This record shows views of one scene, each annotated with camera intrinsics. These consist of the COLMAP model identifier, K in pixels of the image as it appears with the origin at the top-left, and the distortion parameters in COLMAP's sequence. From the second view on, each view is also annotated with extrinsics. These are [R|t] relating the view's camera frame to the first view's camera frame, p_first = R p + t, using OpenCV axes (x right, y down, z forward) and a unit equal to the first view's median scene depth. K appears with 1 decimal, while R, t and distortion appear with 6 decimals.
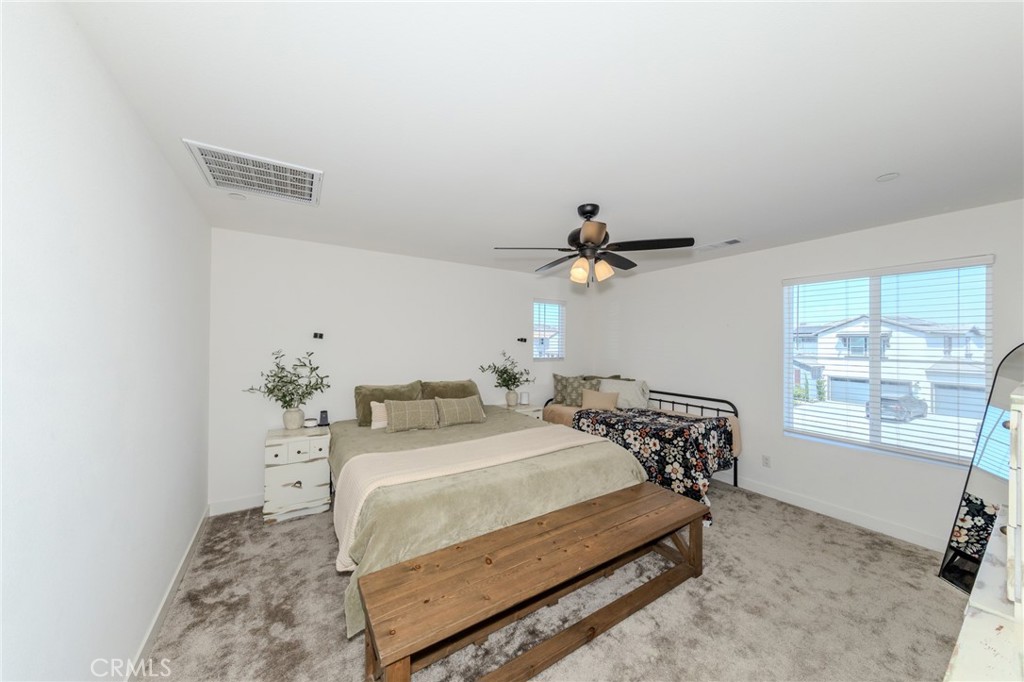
lens RADIAL K [[336.7, 0, 512.0], [0, 336.7, 341.0], [0, 0, 1]] dist [0.000633, 0.000013]
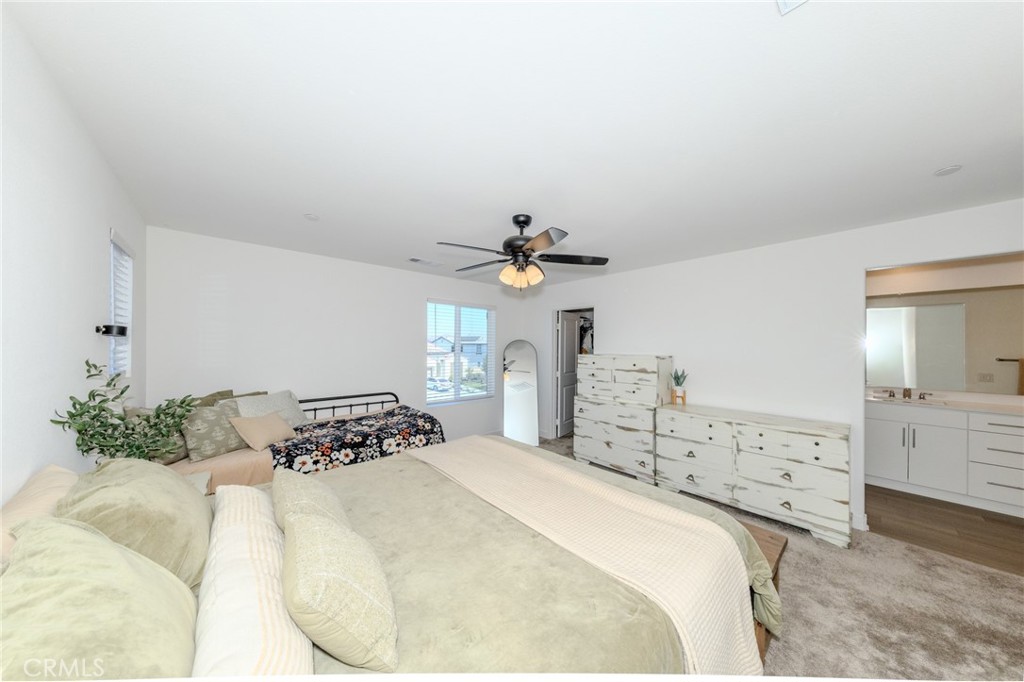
lens RADIAL K [[319.6, 0, 511.9], [0, 319.6, 353.9], [0, 0, 1]] dist [0.000449, 0.000063]
pose [[-0.163606, -0.031745, 0.986015, -0.552959], [-0.017063, 0.999424, 0.029346, 0.006625], [-0.986378, -0.012024, -0.164053, 0.833335]]
